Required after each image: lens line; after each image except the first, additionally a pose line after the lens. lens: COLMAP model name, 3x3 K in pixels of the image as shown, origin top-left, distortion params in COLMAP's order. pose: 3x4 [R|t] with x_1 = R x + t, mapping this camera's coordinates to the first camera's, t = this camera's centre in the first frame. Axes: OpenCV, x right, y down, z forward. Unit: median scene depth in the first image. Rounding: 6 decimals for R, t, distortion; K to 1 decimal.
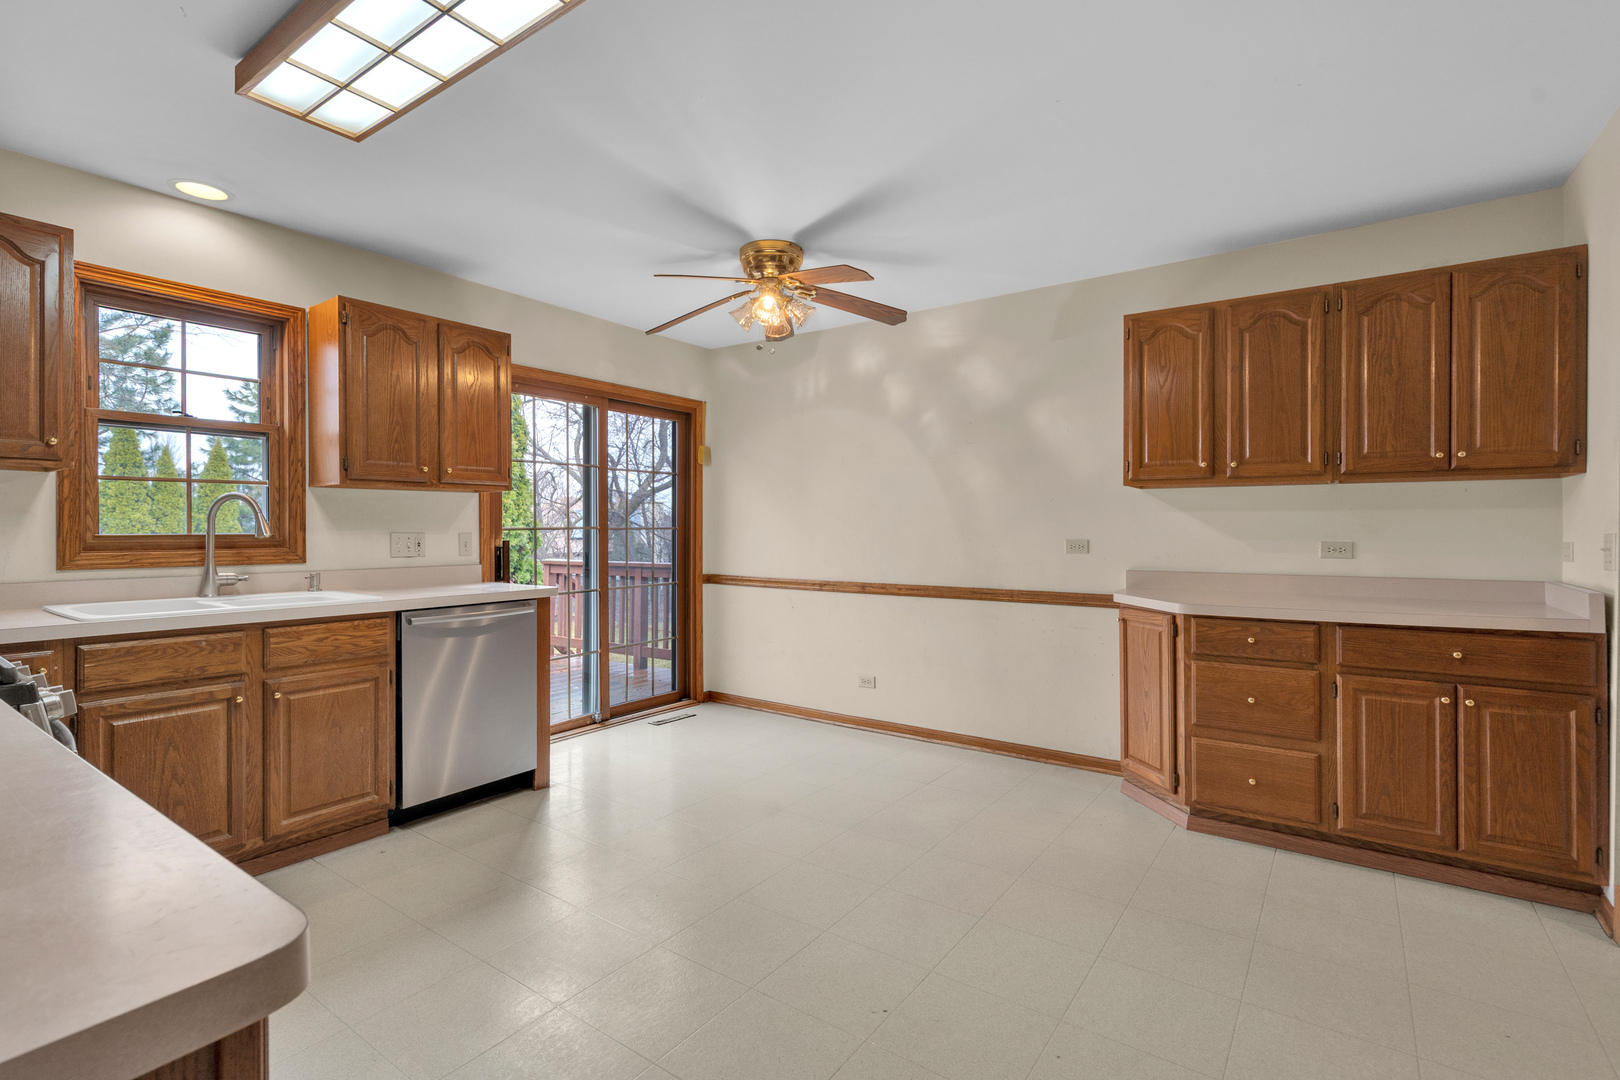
lens RADIAL K [[769.8, 0, 796.0], [0, 769.8, 547.1], [0, 0, 1]] dist [0.000698, -0.000046]
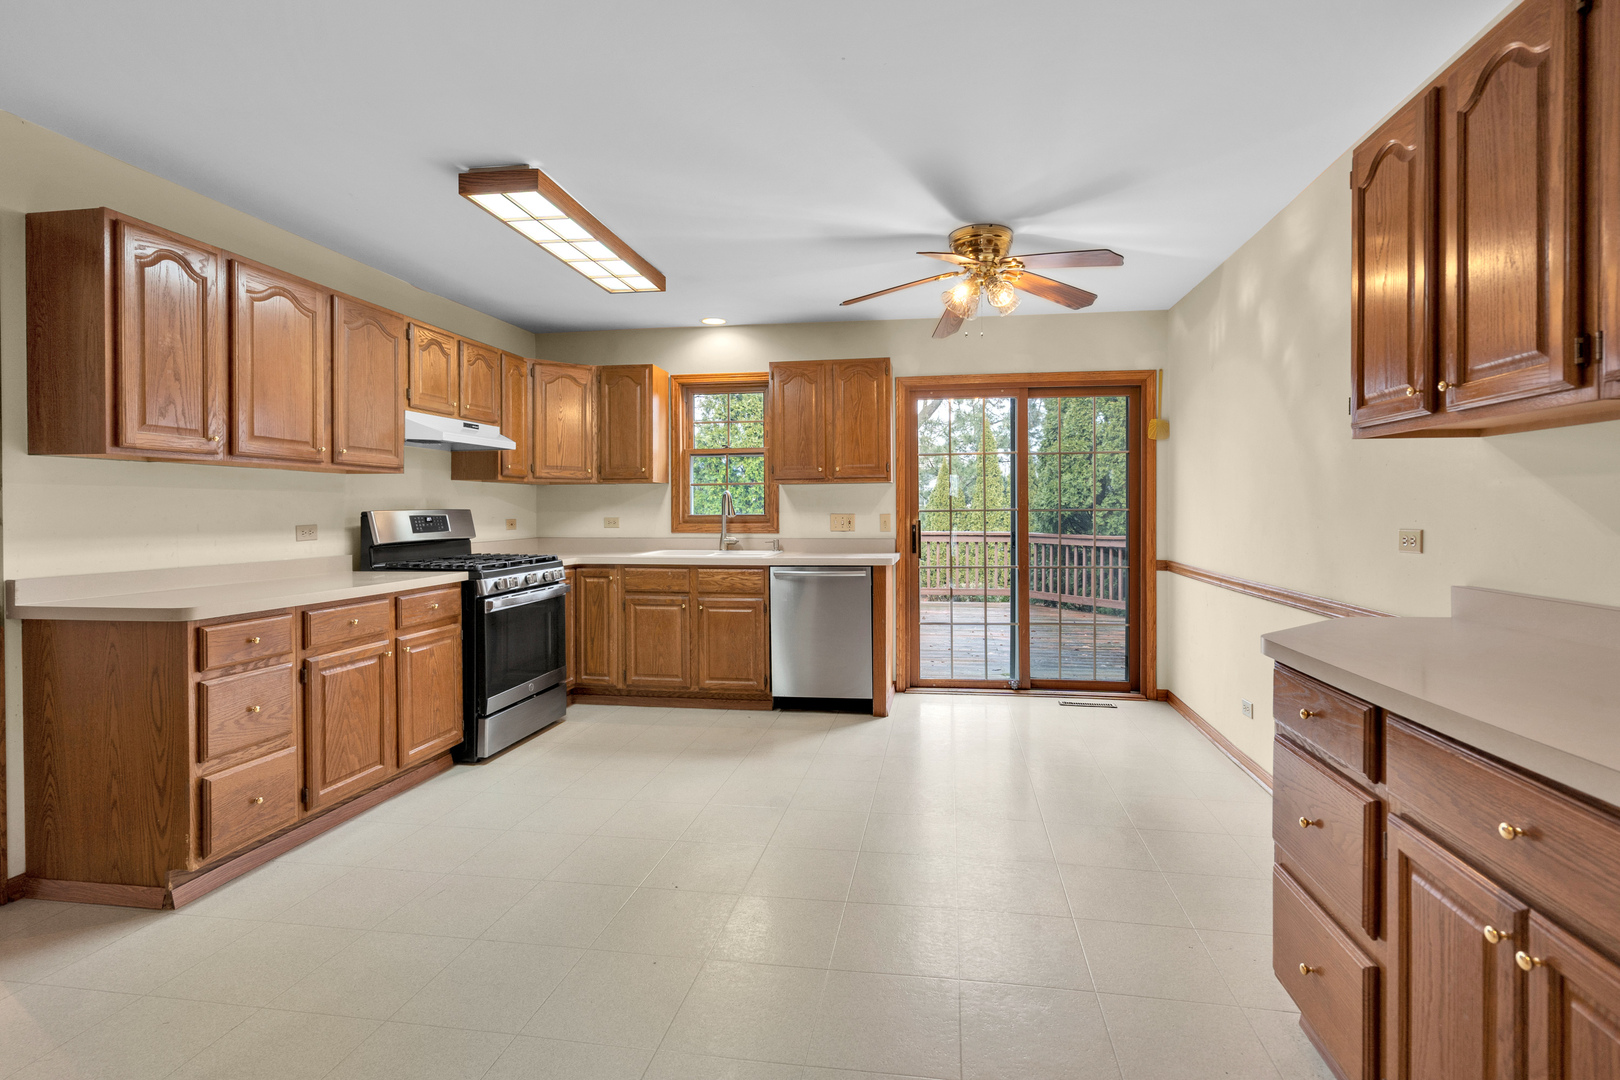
lens RADIAL K [[749.9, 0, 810.9], [0, 749.9, 531.7], [0, 0, 1]] dist [-0.001663, -0.000584]
pose [[0.444832, 0.025400, -0.895254, 0.713417], [-0.016874, 0.999658, 0.019978, -0.012837], [0.895455, 0.006219, 0.445109, 0.348379]]
